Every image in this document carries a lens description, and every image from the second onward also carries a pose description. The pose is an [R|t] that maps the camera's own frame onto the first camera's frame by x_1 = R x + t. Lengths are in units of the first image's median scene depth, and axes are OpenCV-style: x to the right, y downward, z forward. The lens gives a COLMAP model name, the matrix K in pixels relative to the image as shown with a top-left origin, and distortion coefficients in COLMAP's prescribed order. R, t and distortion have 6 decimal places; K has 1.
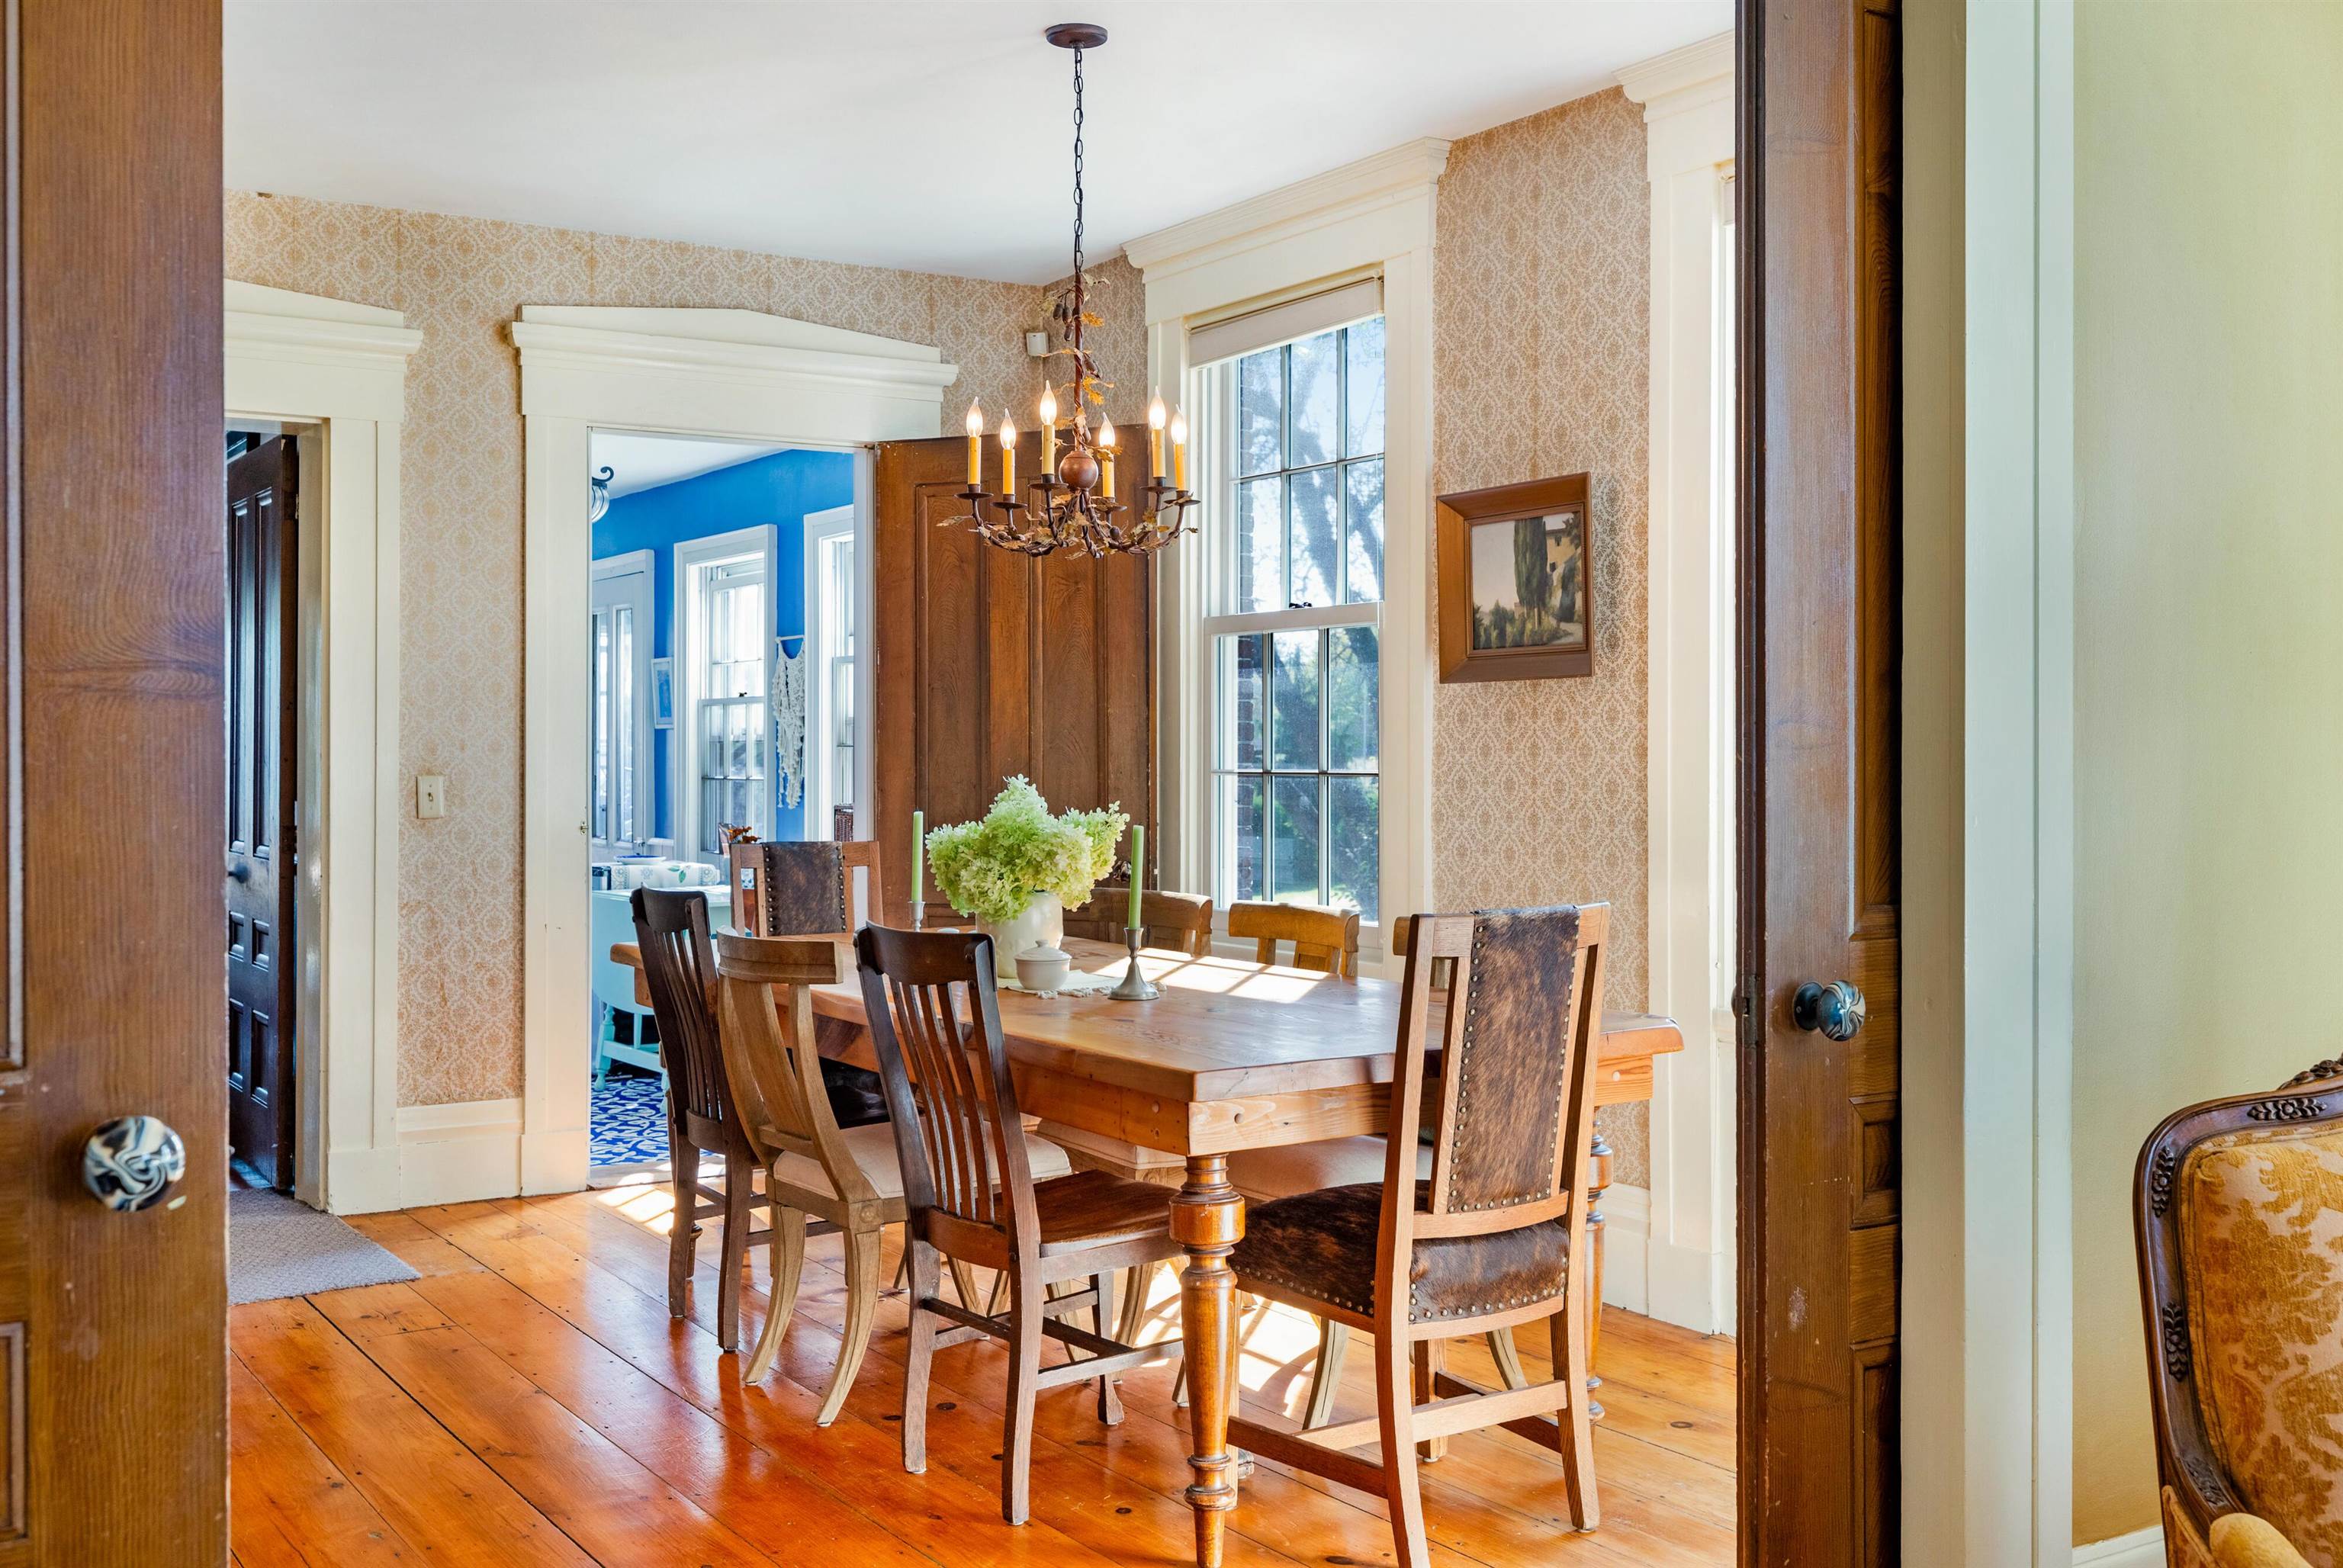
lens RADIAL K [[2437.4, 0, 1168.3], [0, 2437.4, 785.4], [0, 0, 1]] dist [0.026773, 0.000000]
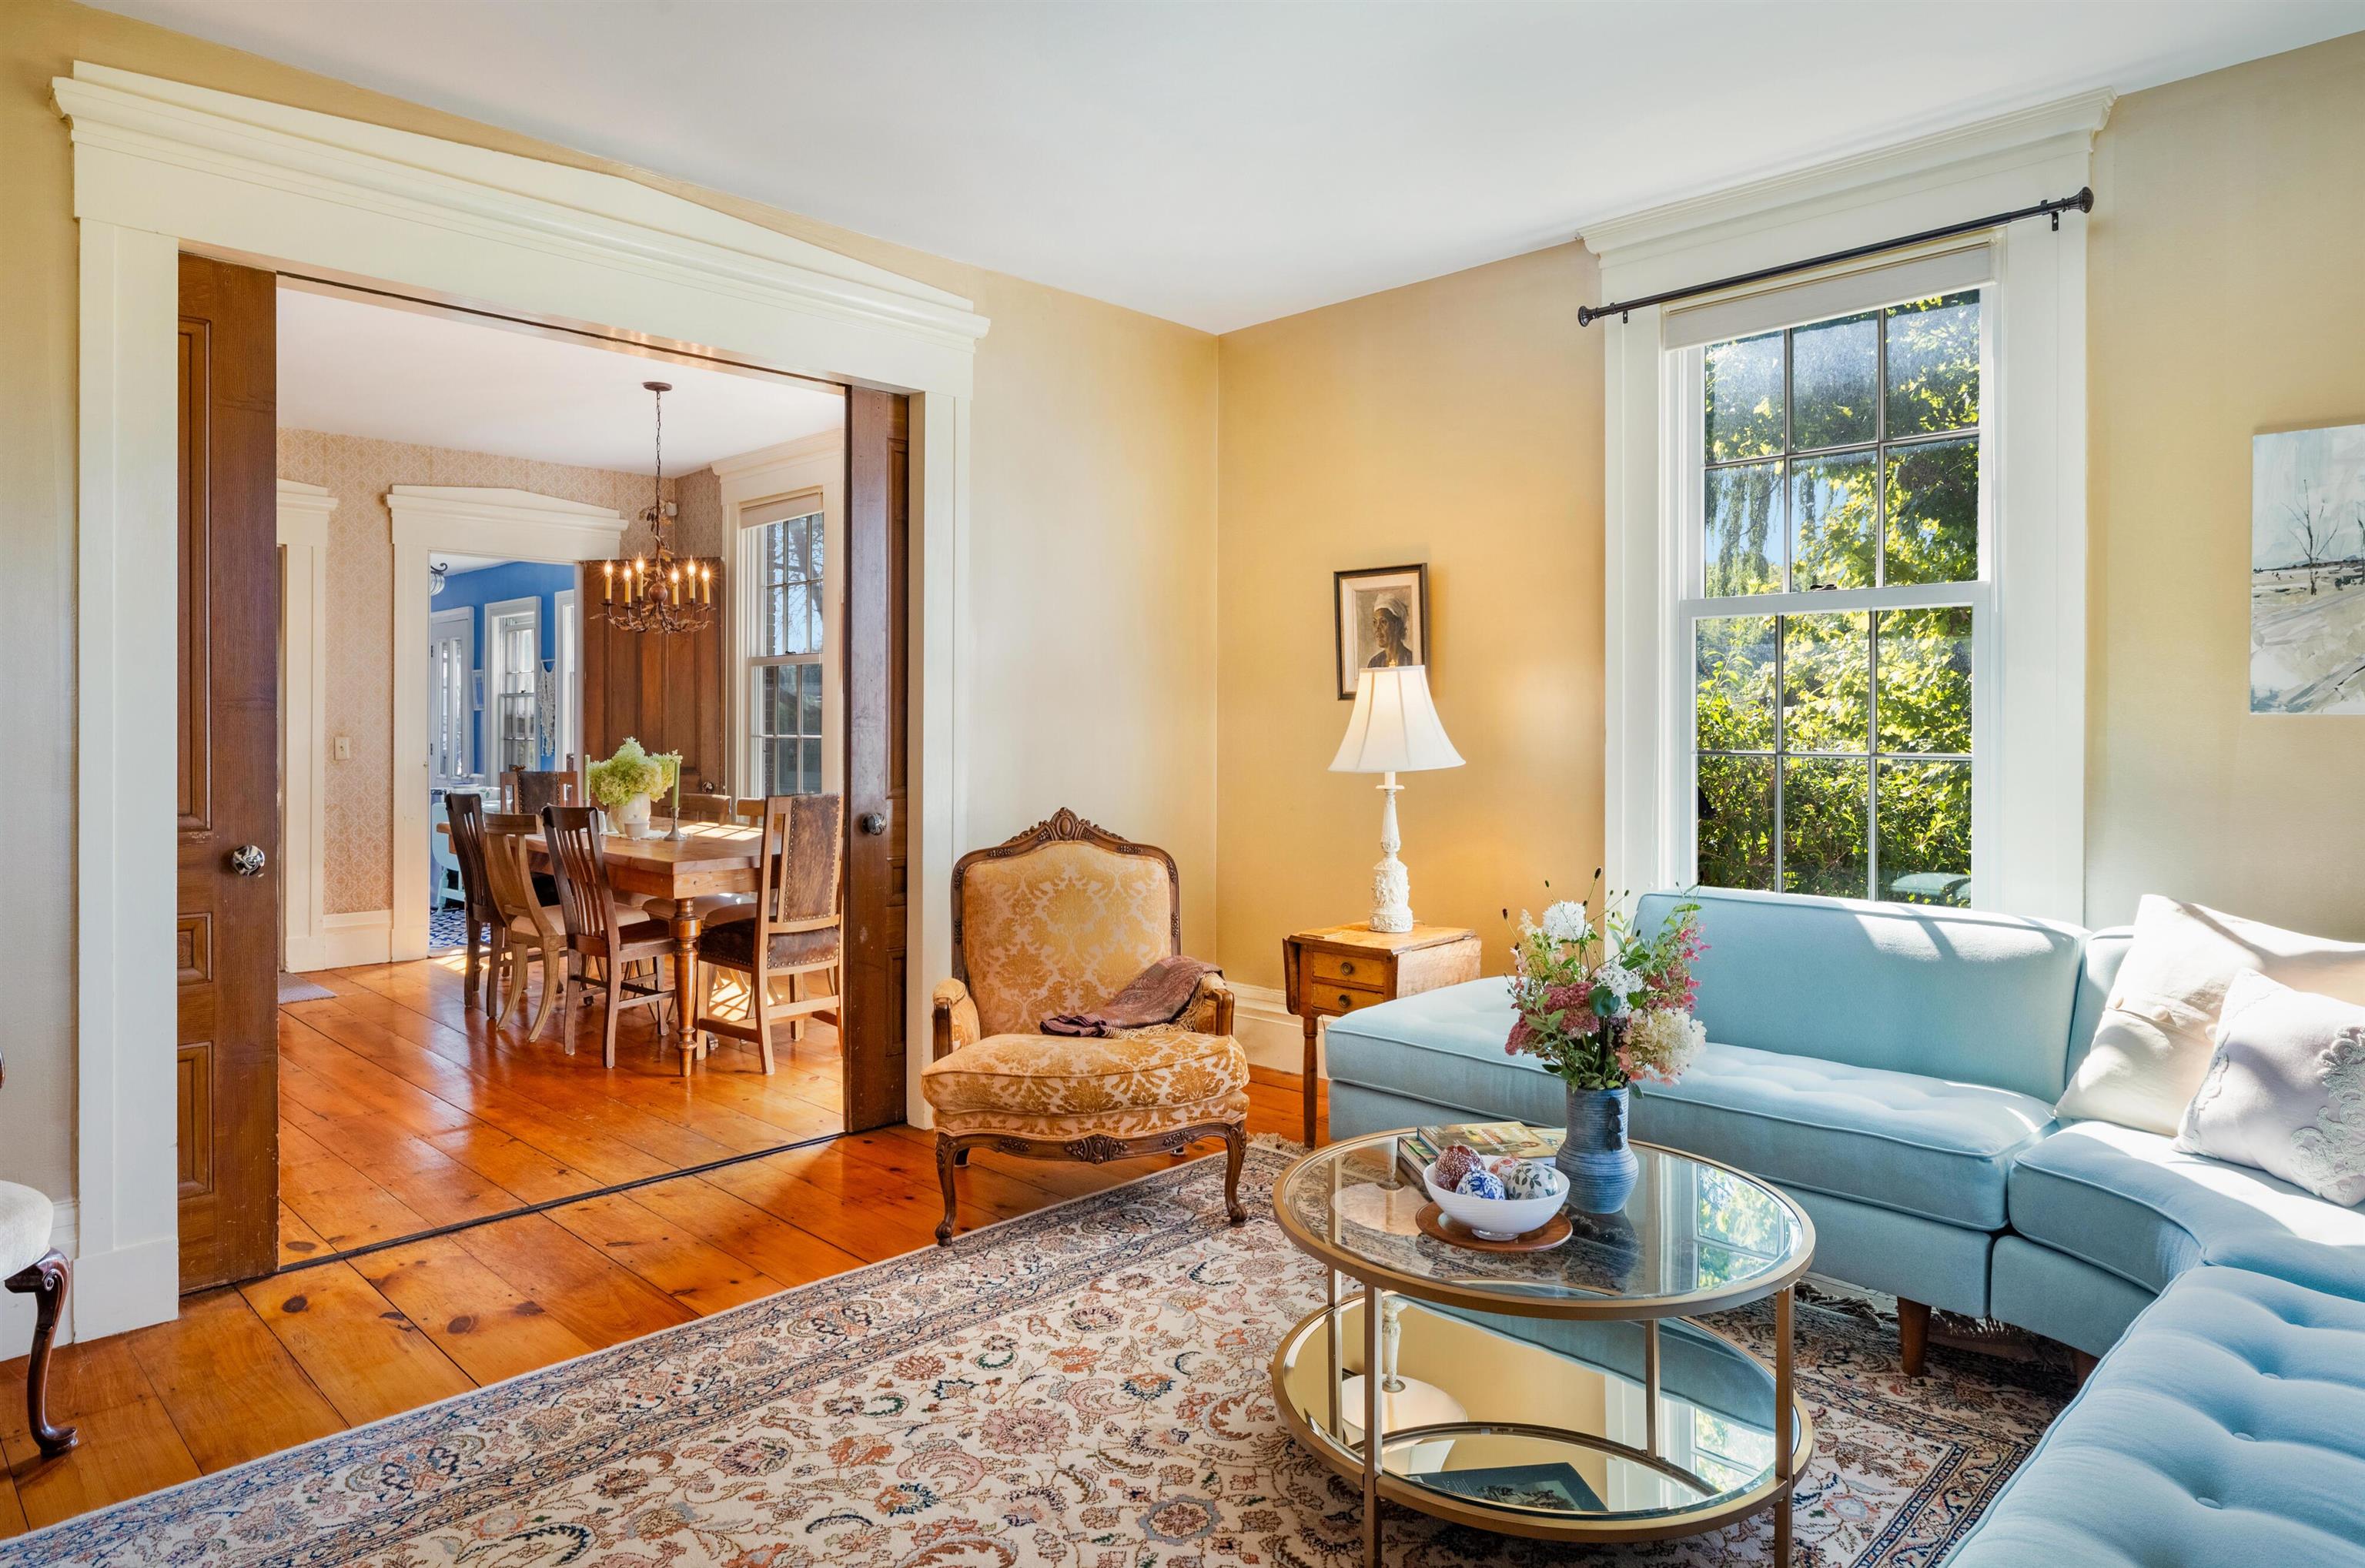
lens RADIAL K [[2208.6, 0, 1188.5], [0, 2208.6, 765.4], [0, 0, 1]] dist [0.000427, 0.000000]
pose [[0.997127, 0.002792, 0.075691, 0.262168], [-0.003302, 0.999973, 0.006611, 0.005484], [-0.075671, -0.006842, 0.997109, -0.890683]]
